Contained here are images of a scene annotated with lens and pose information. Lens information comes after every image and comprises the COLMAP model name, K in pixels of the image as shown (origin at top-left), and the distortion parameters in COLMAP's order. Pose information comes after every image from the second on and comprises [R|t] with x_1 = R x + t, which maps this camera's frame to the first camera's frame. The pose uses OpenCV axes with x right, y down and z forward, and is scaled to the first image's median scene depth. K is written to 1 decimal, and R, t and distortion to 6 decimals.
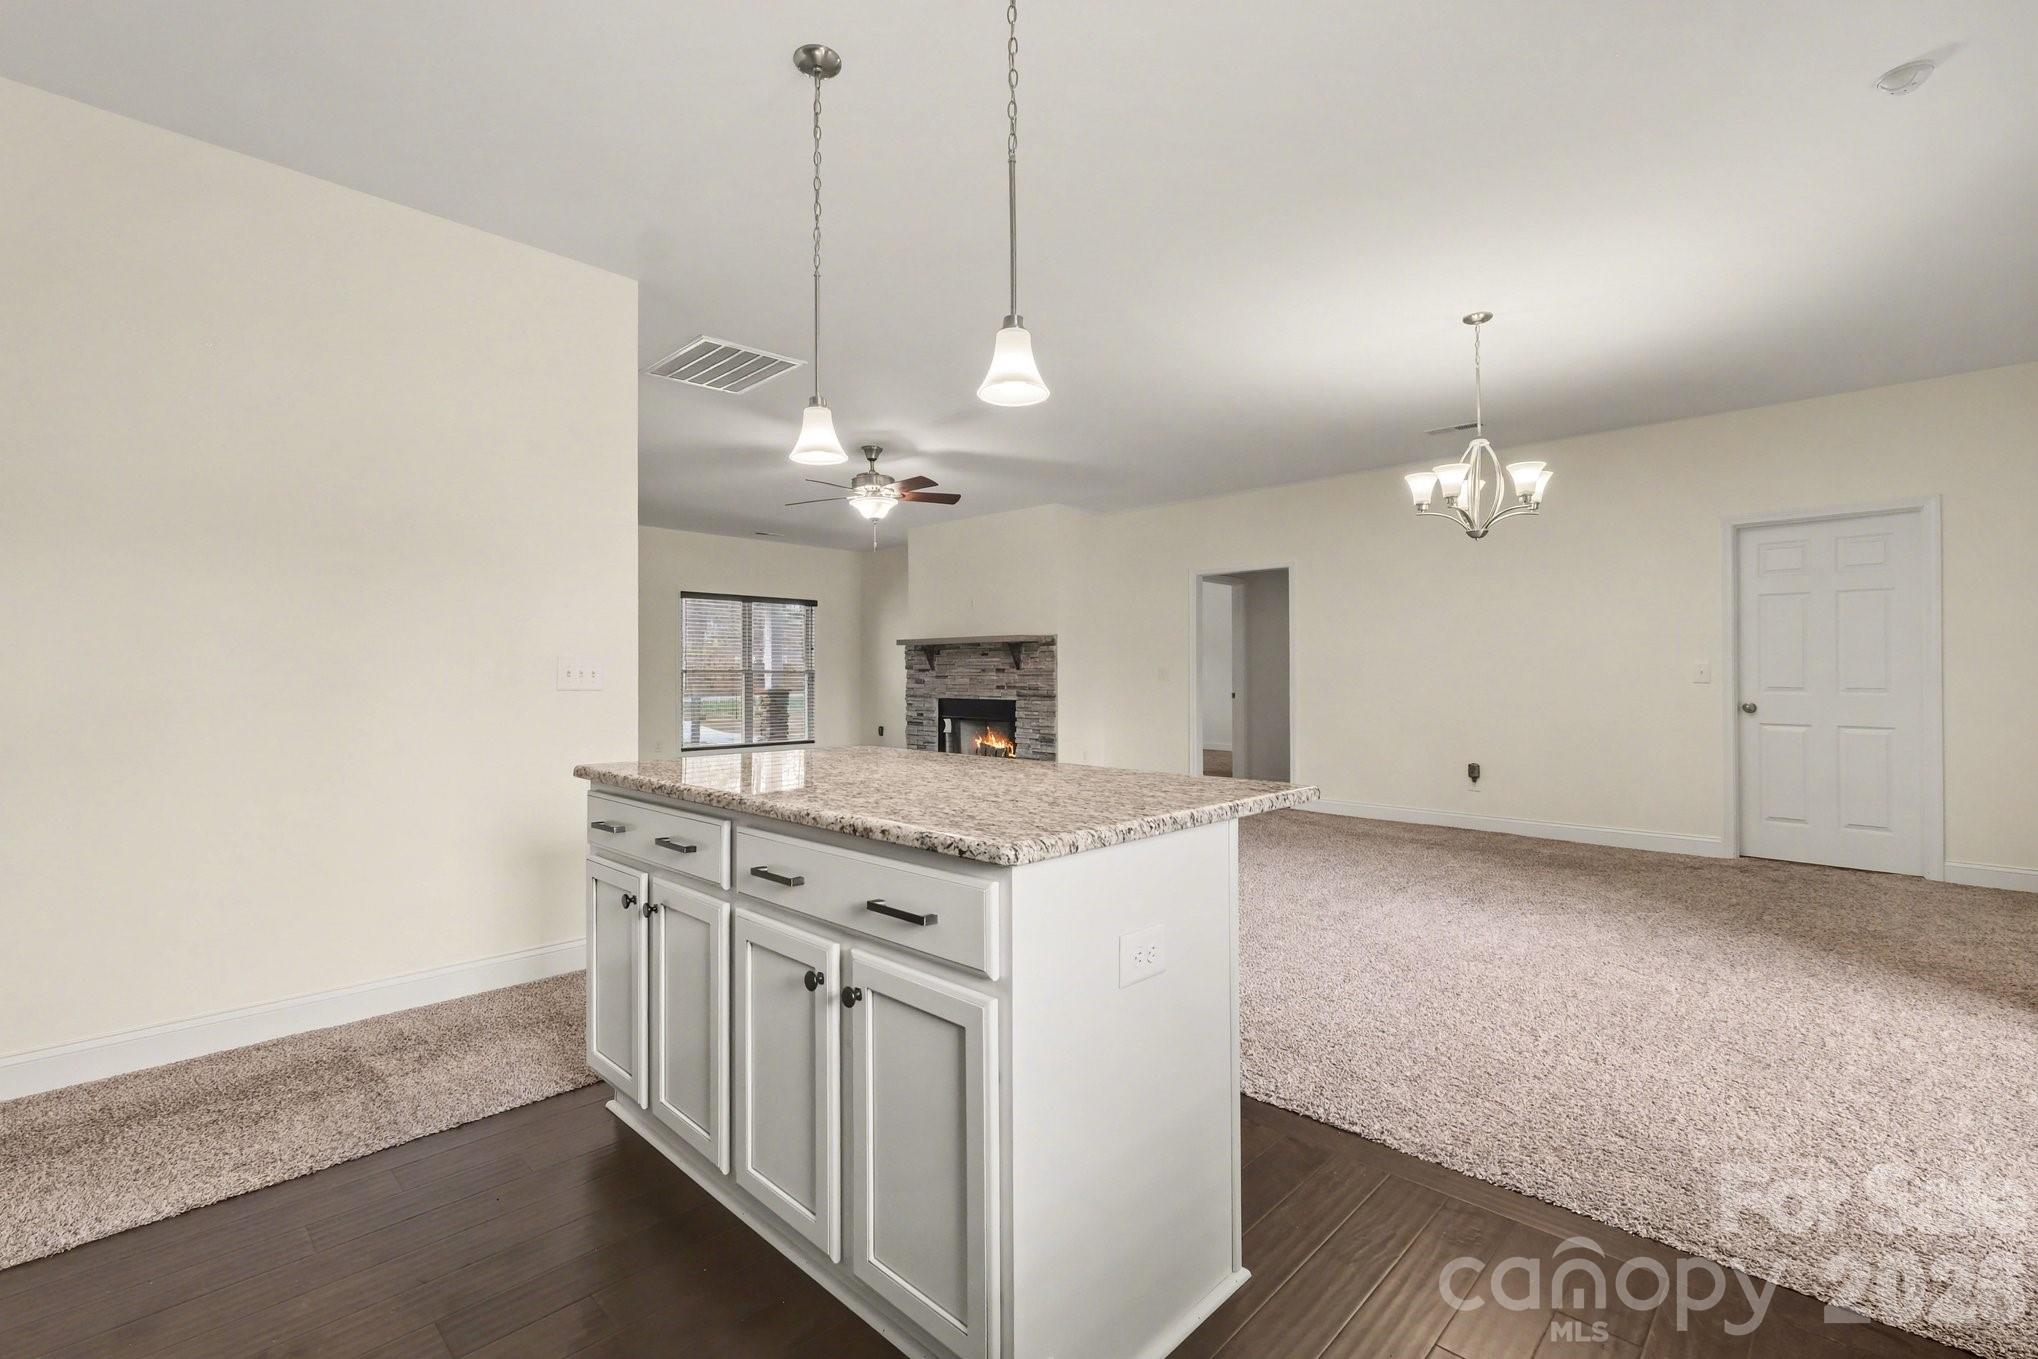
lens RADIAL K [[885.4, 0, 990.3], [0, 885.4, 719.8], [0, 0, 1]] dist [-0.003247, 0.001087]
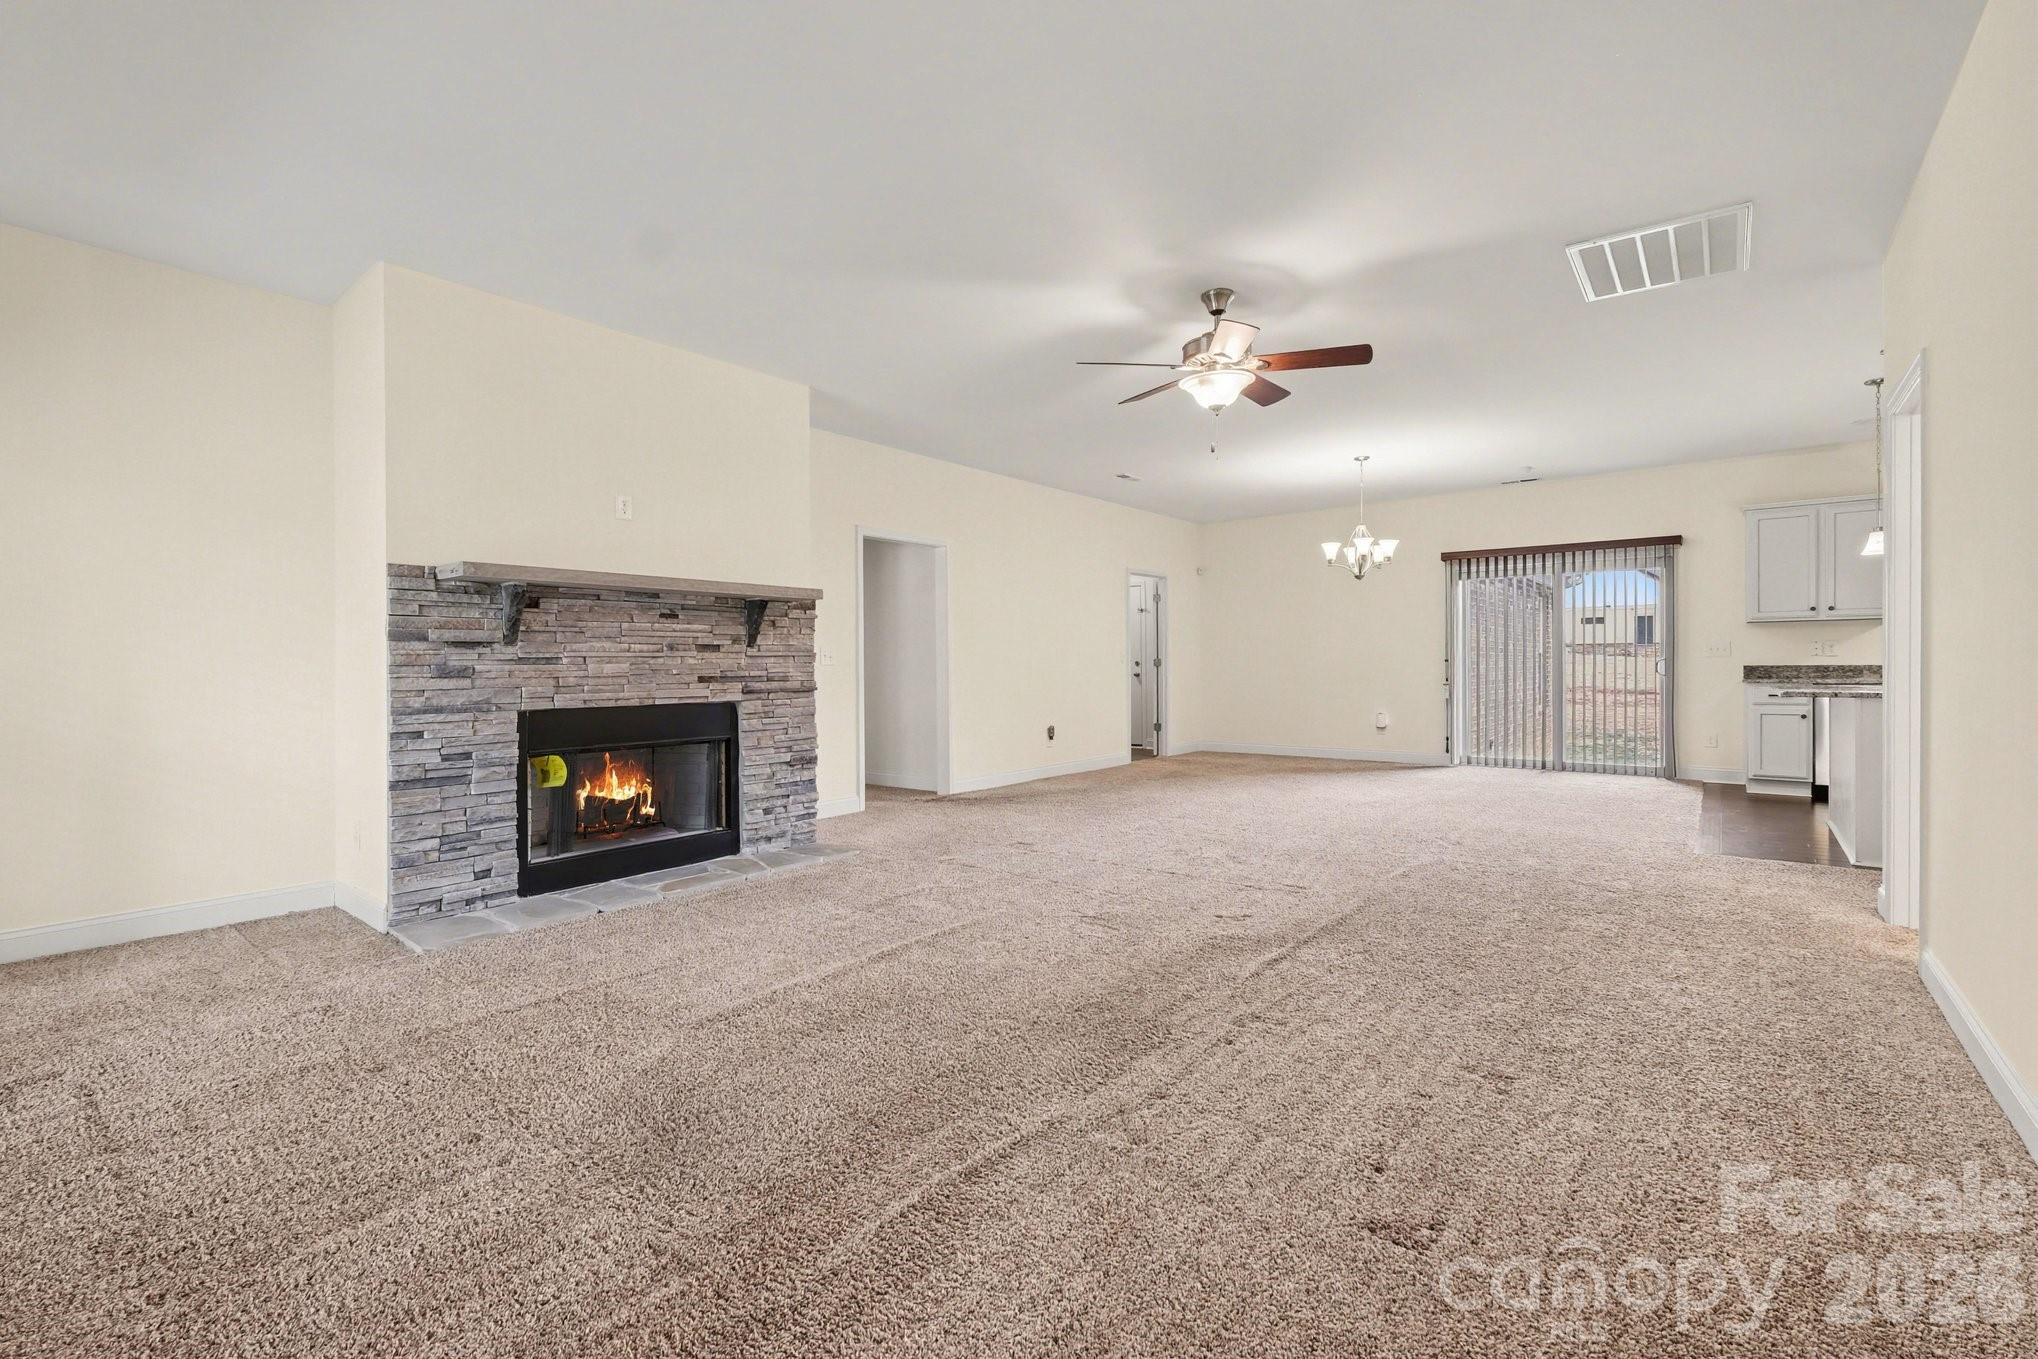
lens RADIAL K [[885.4, 0, 999.0], [0, 885.4, 693.4], [0, 0, 1]] dist [-0.003247, 0.001087]
pose [[-0.103798, -0.032150, 0.994079, -0.502762], [0.058396, 0.997556, 0.038360, -0.035618], [-0.992883, 0.062032, -0.101667, 0.819383]]
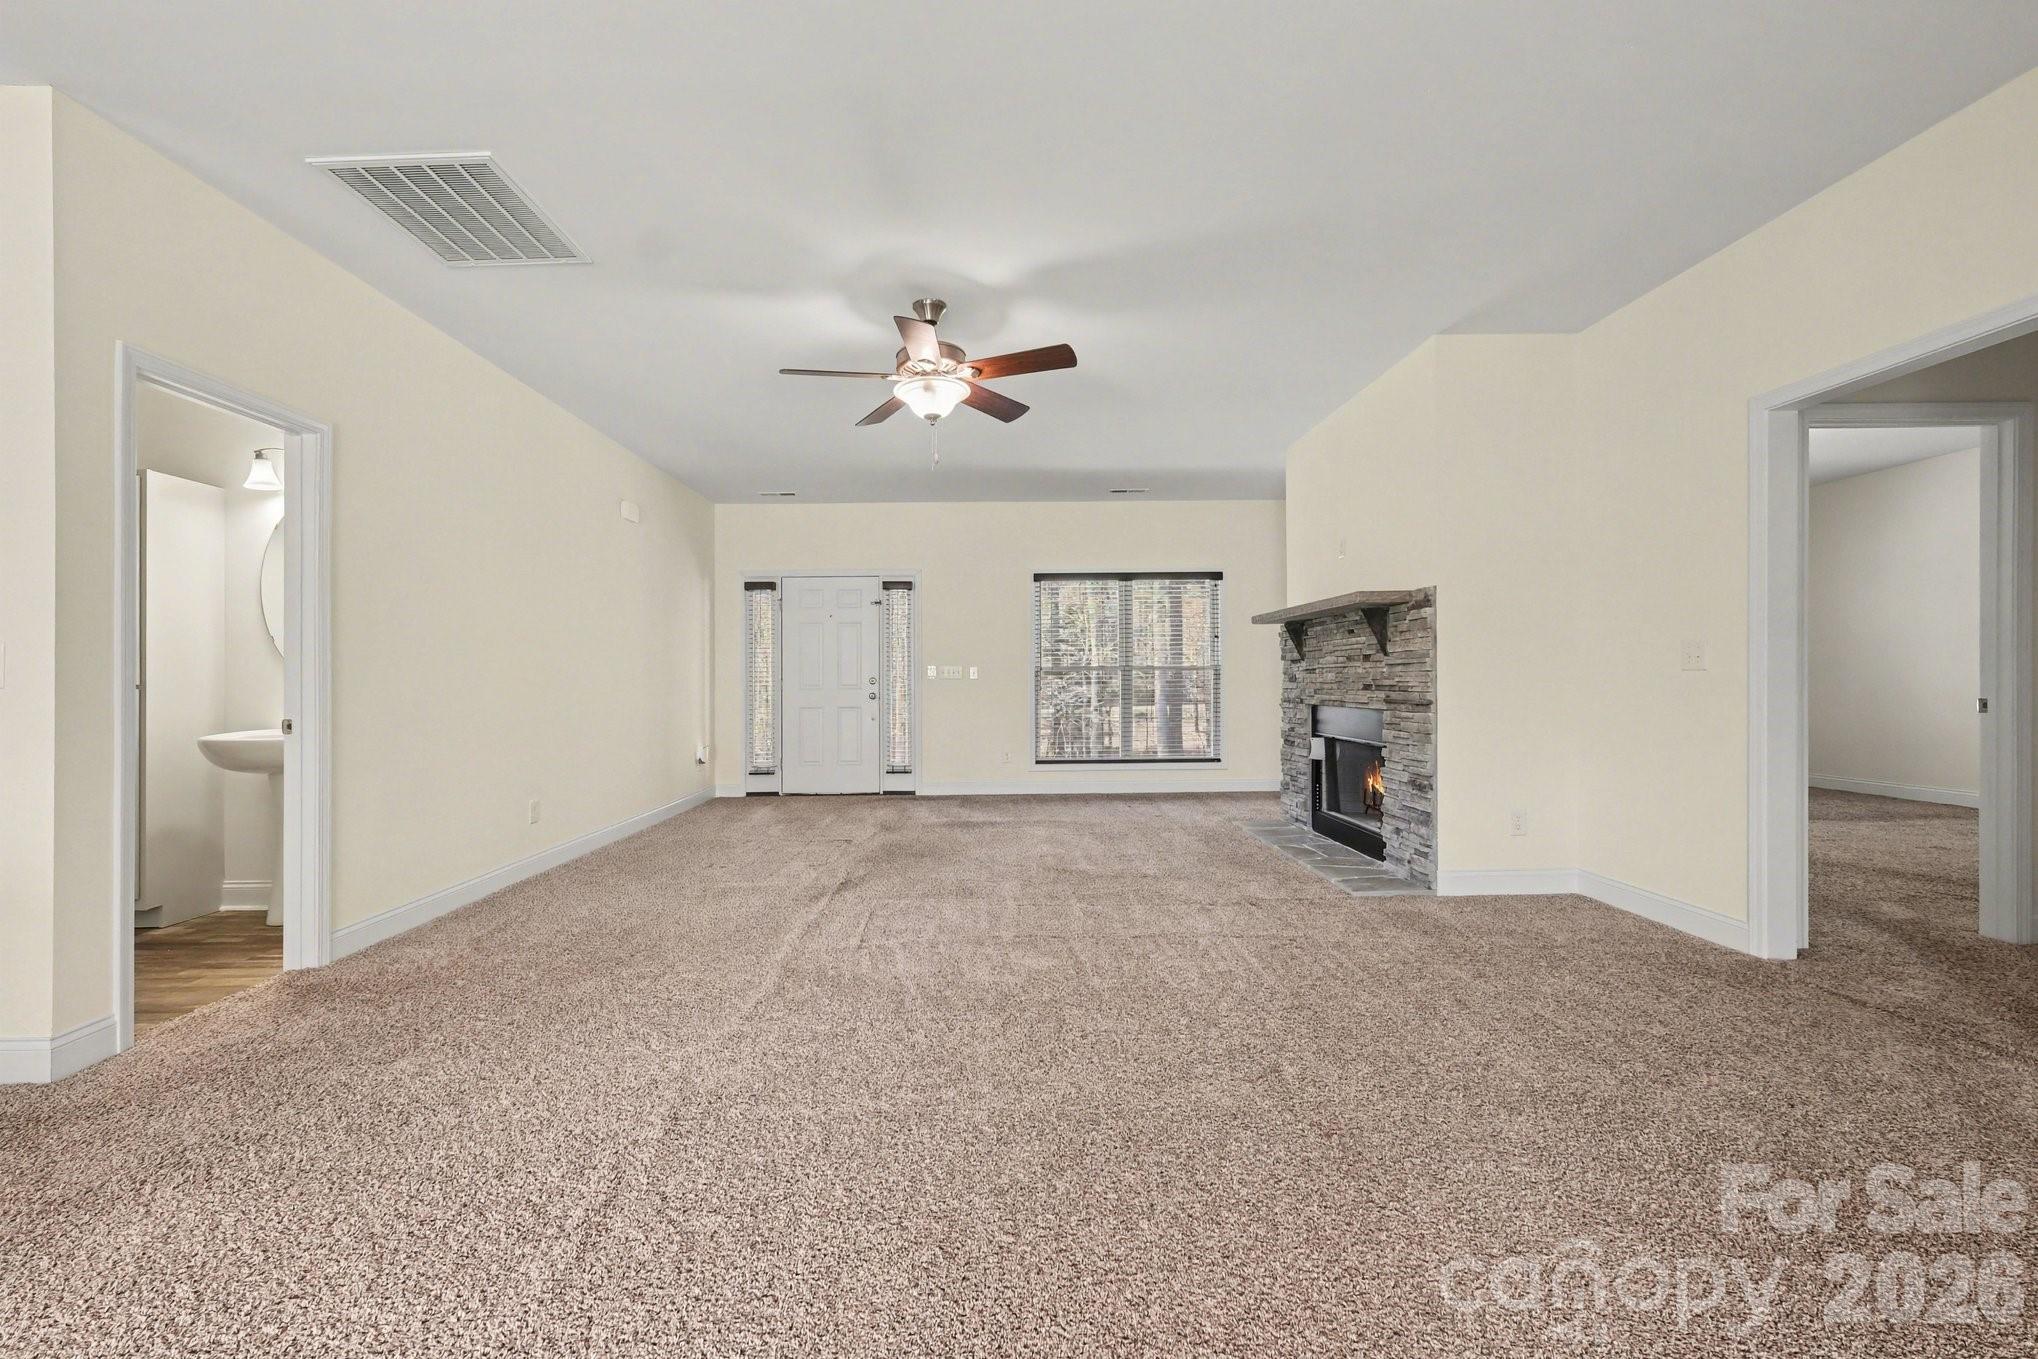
lens RADIAL K [[885.4, 0, 999.2], [0, 885.4, 693.5], [0, 0, 1]] dist [-0.003247, 0.001087]
pose [[0.714161, 0.001805, -0.699979, 0.224682], [-0.023392, 0.999500, -0.021289, -0.013854], [0.699590, 0.031578, 0.713846, 0.396380]]
